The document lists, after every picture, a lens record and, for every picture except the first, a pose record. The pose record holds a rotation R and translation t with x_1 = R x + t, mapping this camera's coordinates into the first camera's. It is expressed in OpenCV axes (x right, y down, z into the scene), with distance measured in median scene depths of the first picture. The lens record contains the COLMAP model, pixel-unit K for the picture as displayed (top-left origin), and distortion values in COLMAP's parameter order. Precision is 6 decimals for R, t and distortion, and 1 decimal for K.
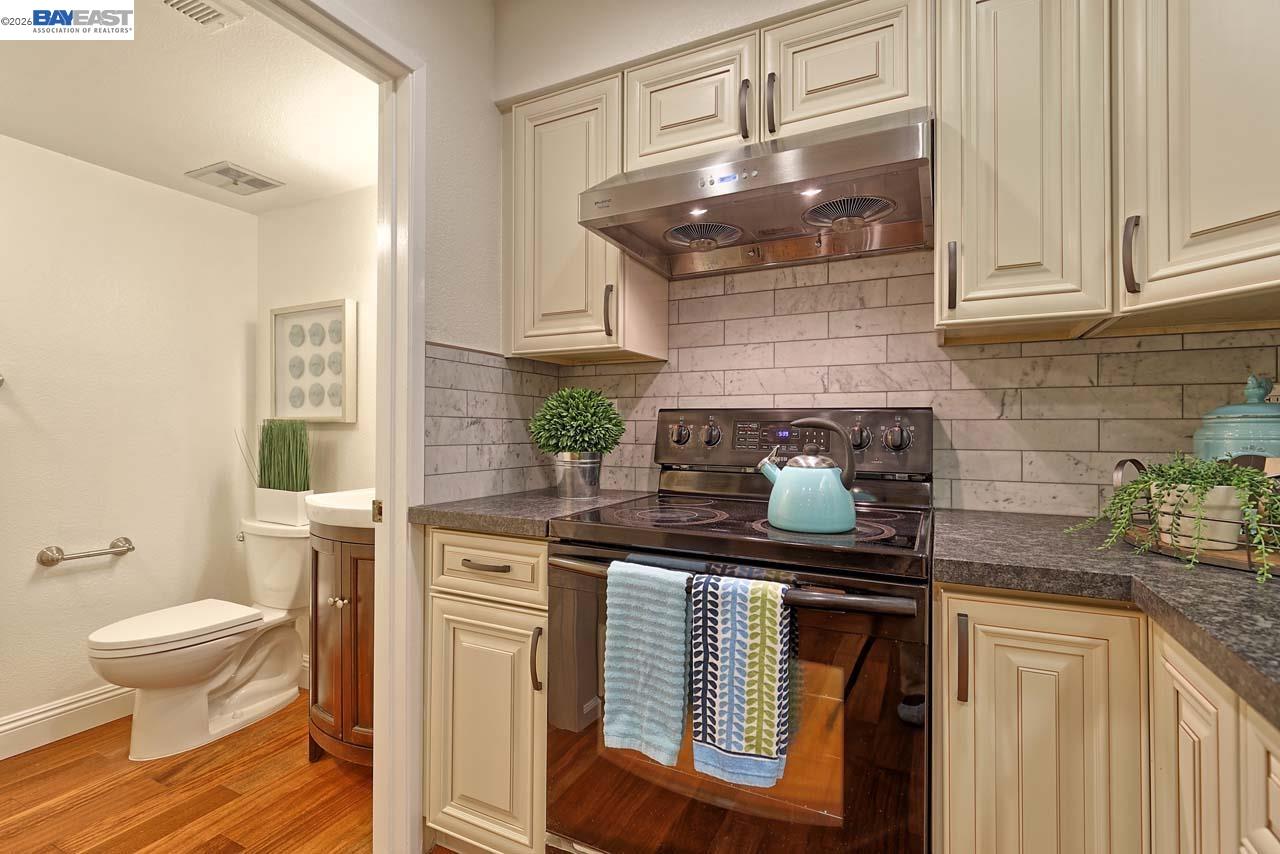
lens RADIAL K [[587.0, 0, 647.8], [0, 587.0, 424.2], [0, 0, 1]] dist [0.002280, 0.000133]
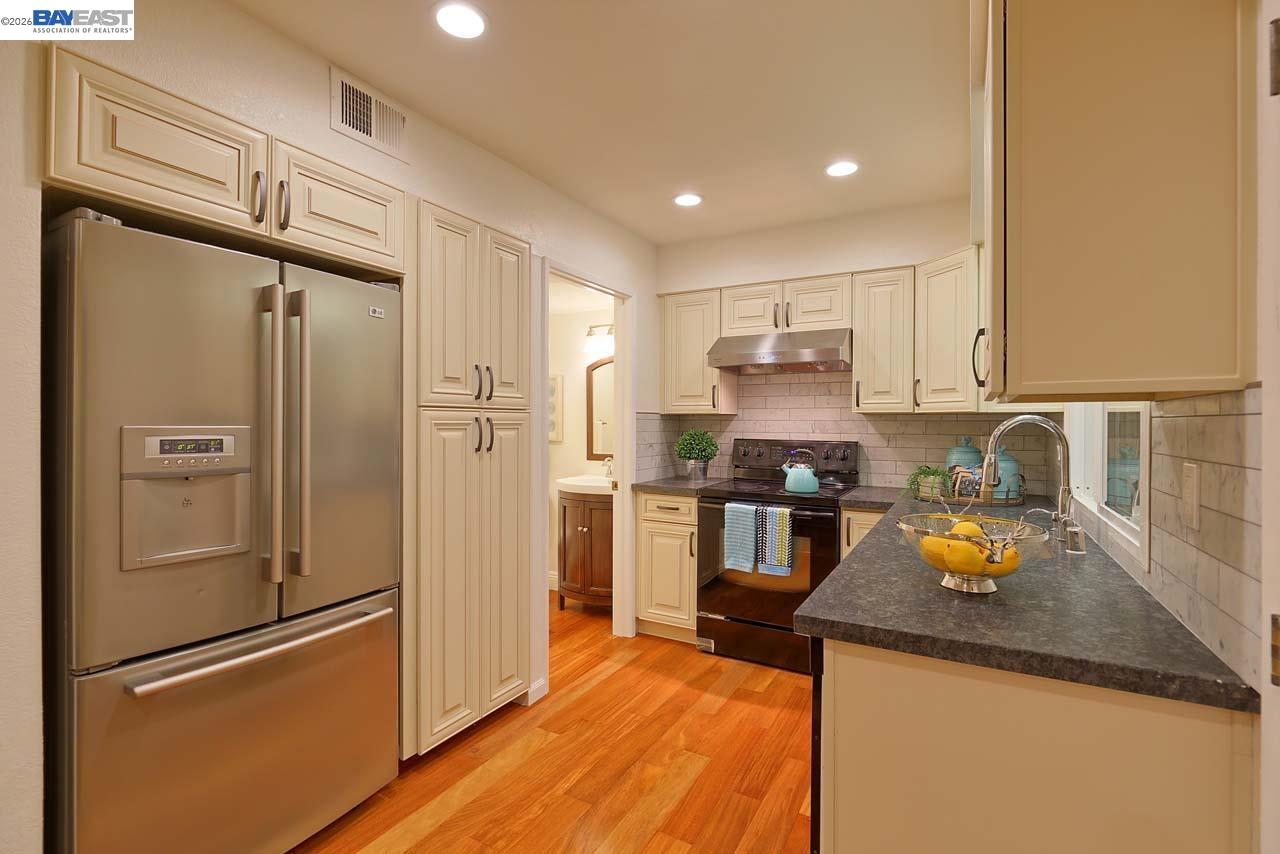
lens RADIAL K [[580.0, 0, 646.4], [0, 580.0, 423.1], [0, 0, 1]] dist [-0.000731, -0.000220]
pose [[0.998850, 0.000563, -0.047933, -0.248157], [-0.000006, 0.999932, 0.011624, -0.135491], [0.047936, -0.011611, 0.998783, -1.379902]]
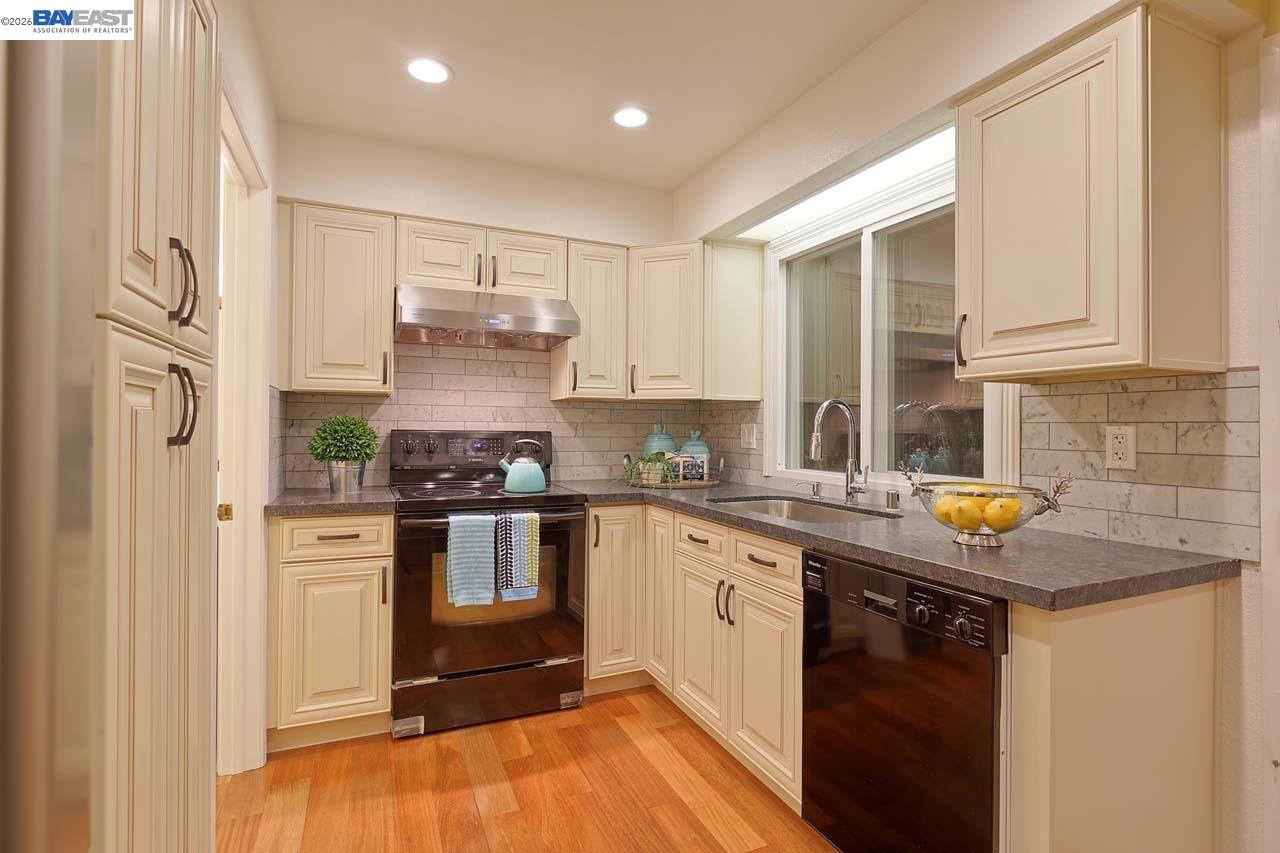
lens RADIAL K [[625.1, 0, 649.3], [0, 625.1, 423.1], [0, 0, 1]] dist [-0.001395, -0.000481]
pose [[0.629440, 0.005840, 0.777027, -1.032379], [-0.012602, 0.999917, 0.002693, -0.071298], [-0.776947, -0.011488, 0.629462, -0.658669]]
